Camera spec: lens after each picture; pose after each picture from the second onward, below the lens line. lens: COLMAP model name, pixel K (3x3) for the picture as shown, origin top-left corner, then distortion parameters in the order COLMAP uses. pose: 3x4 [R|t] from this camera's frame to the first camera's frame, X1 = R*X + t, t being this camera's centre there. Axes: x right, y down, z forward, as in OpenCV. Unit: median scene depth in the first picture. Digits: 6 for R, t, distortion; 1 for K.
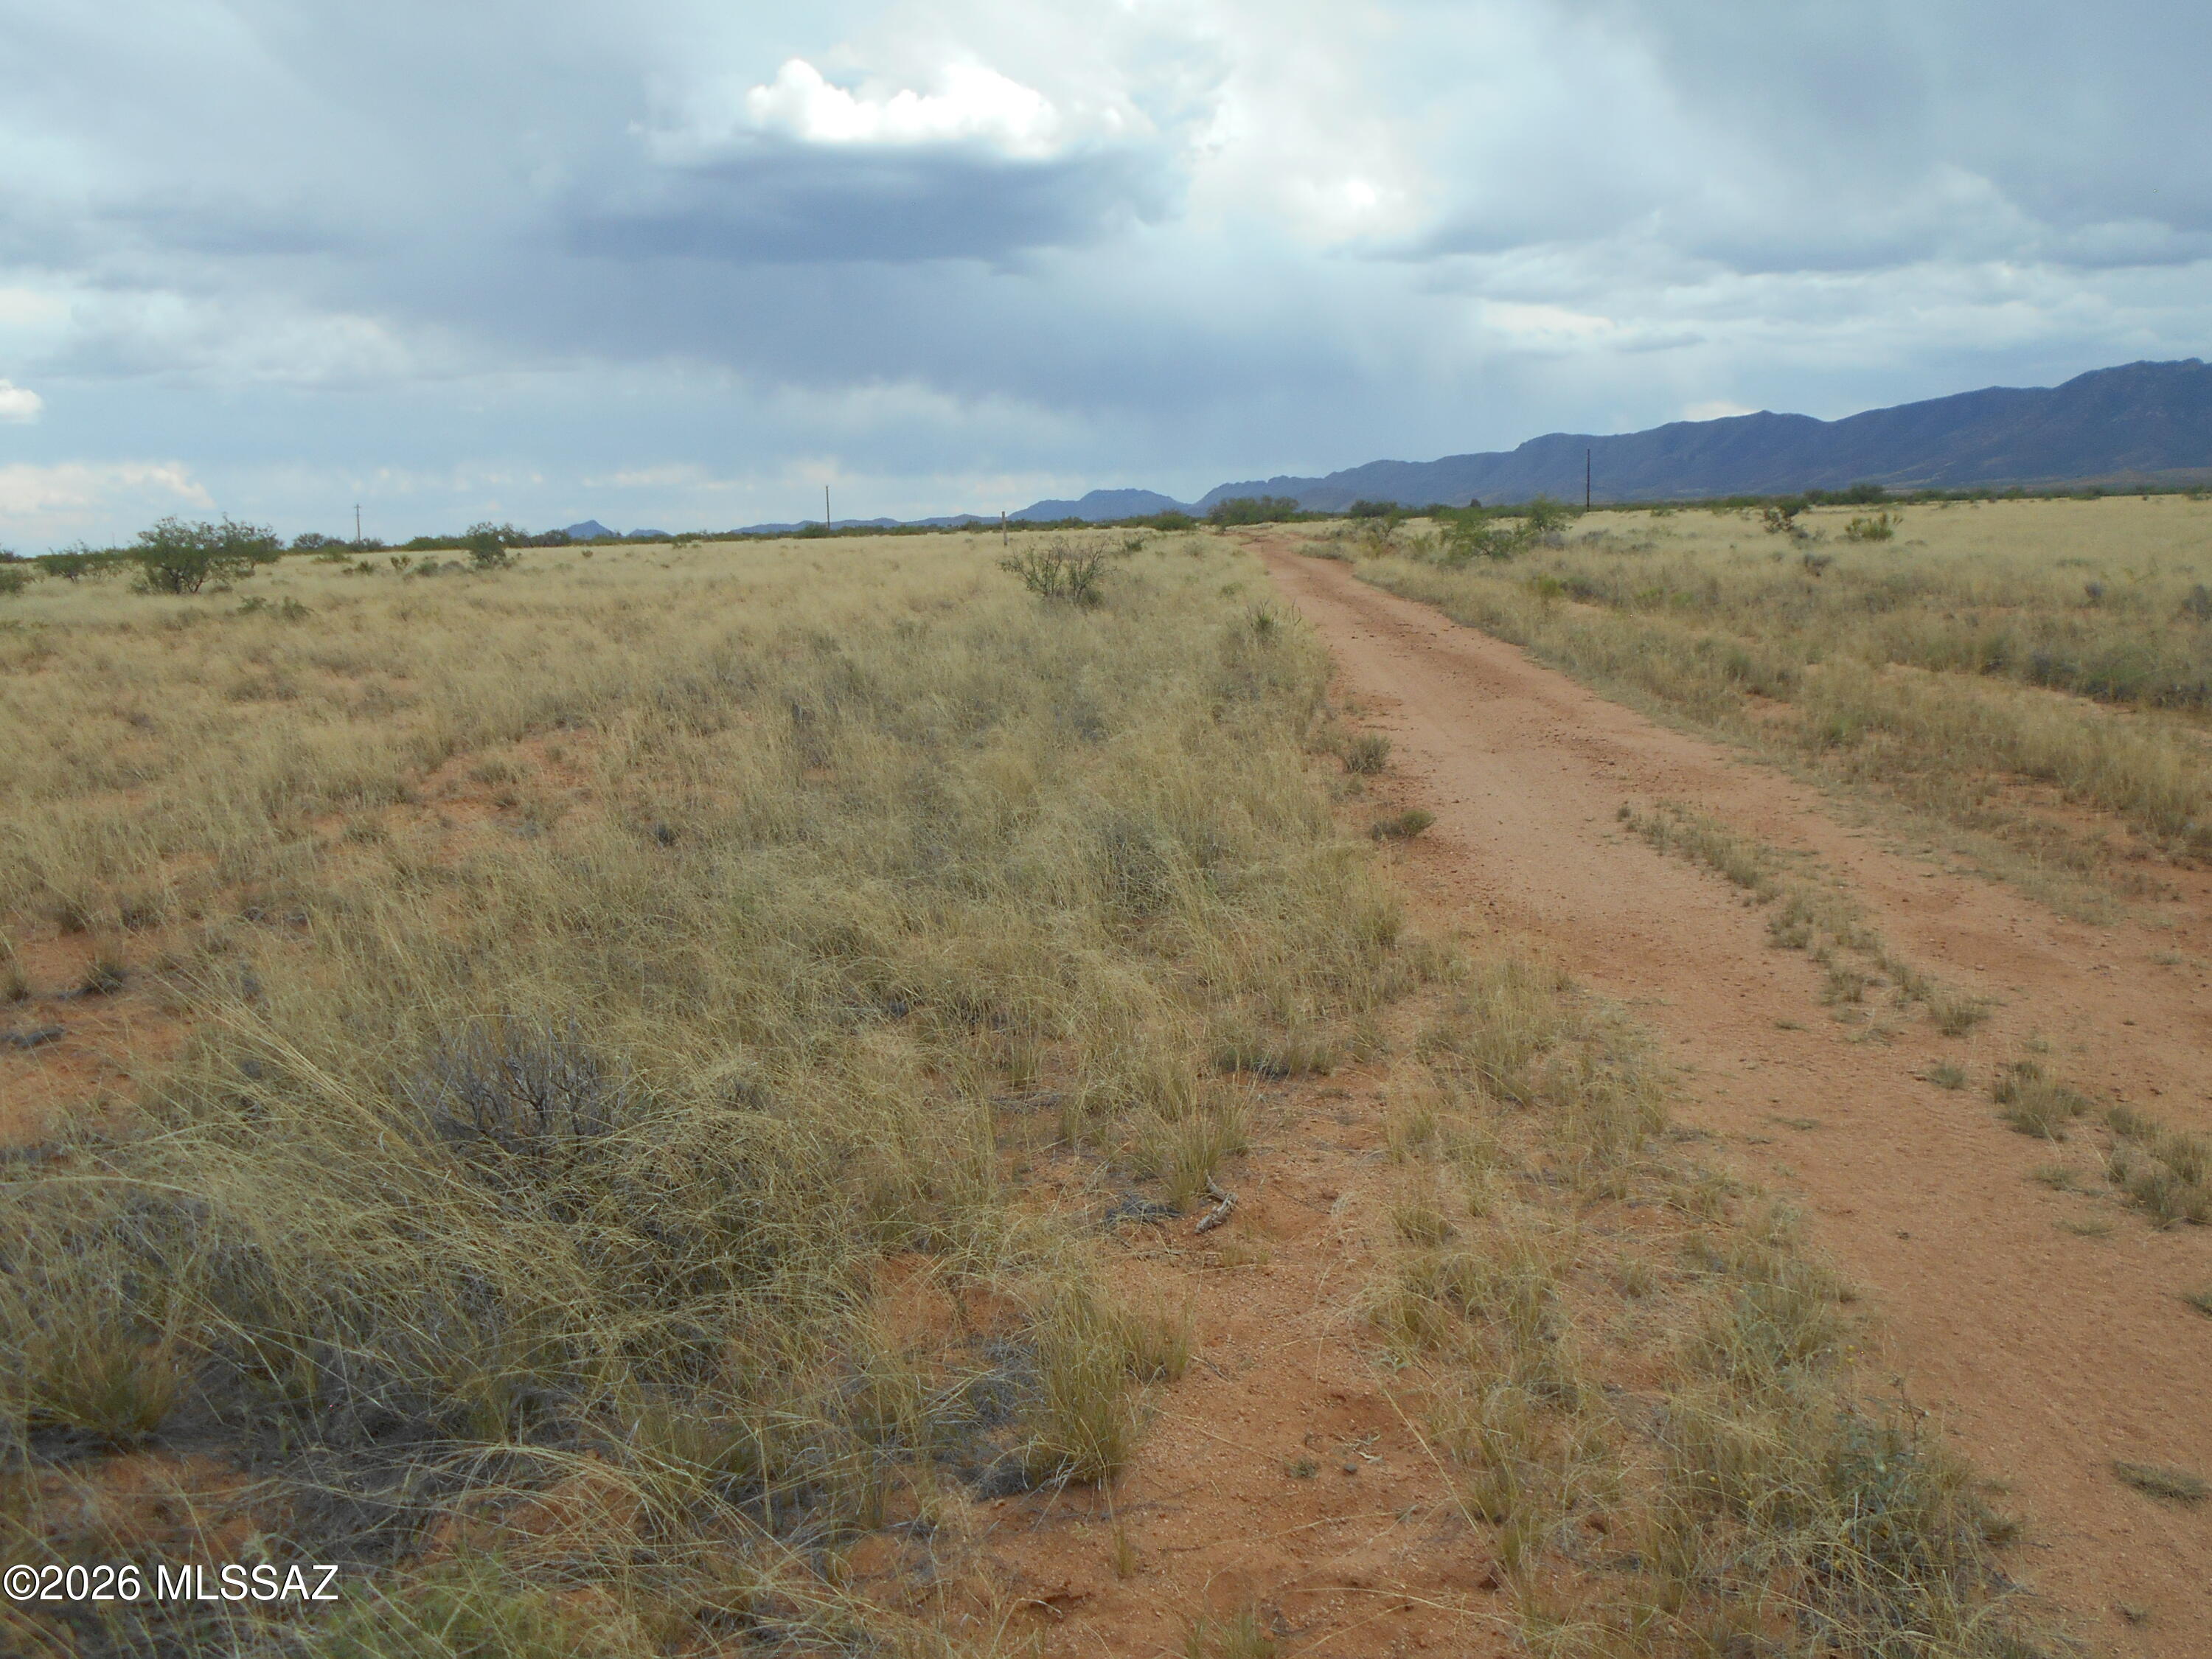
lens RADIAL K [[1803.1, 0, 1103.6], [0, 1803.1, 822.8], [0, 0, 1]] dist [-0.043188, -0.012579]
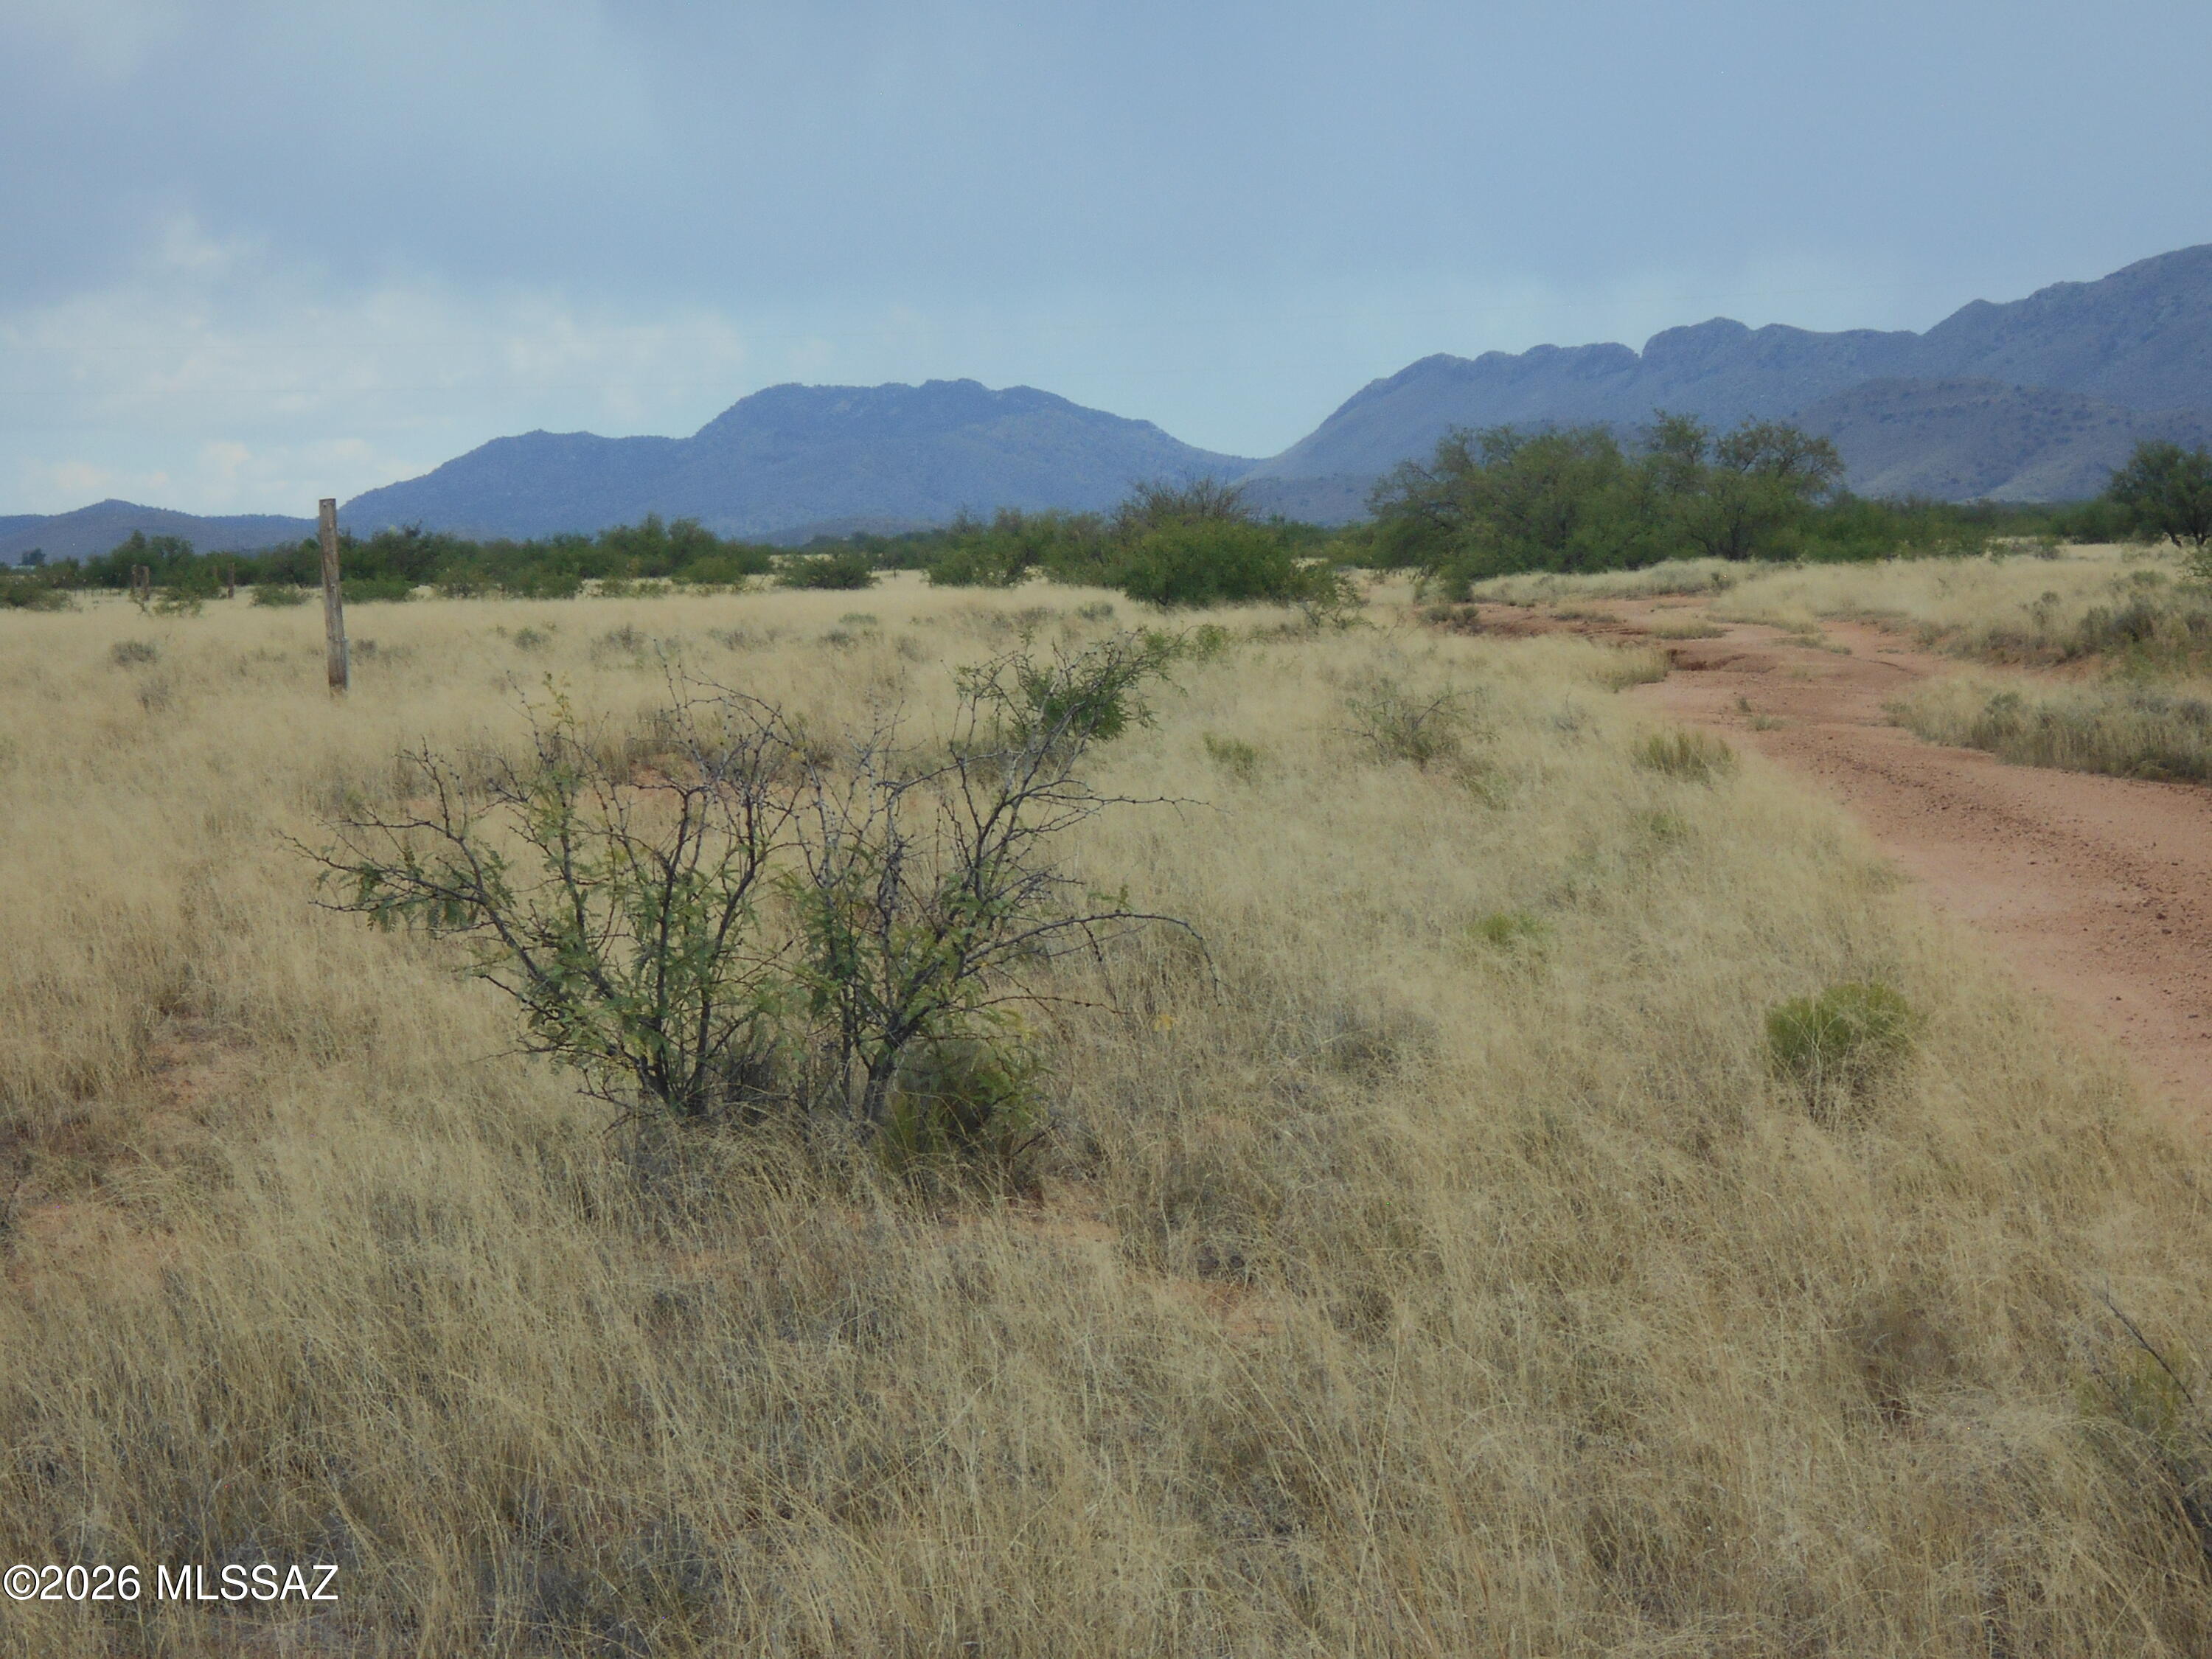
lens RADIAL K [[8594.4, 0, 1104.3], [0, 8594.4, 829.4], [0, 0, 1]] dist [0.242152, 0.000000]
pose [[0.999235, 0.004983, 0.038781, -0.008088], [0.000134, 0.991404, -0.130834, -0.019171], [-0.039100, 0.130739, 0.990645, 0.102025]]
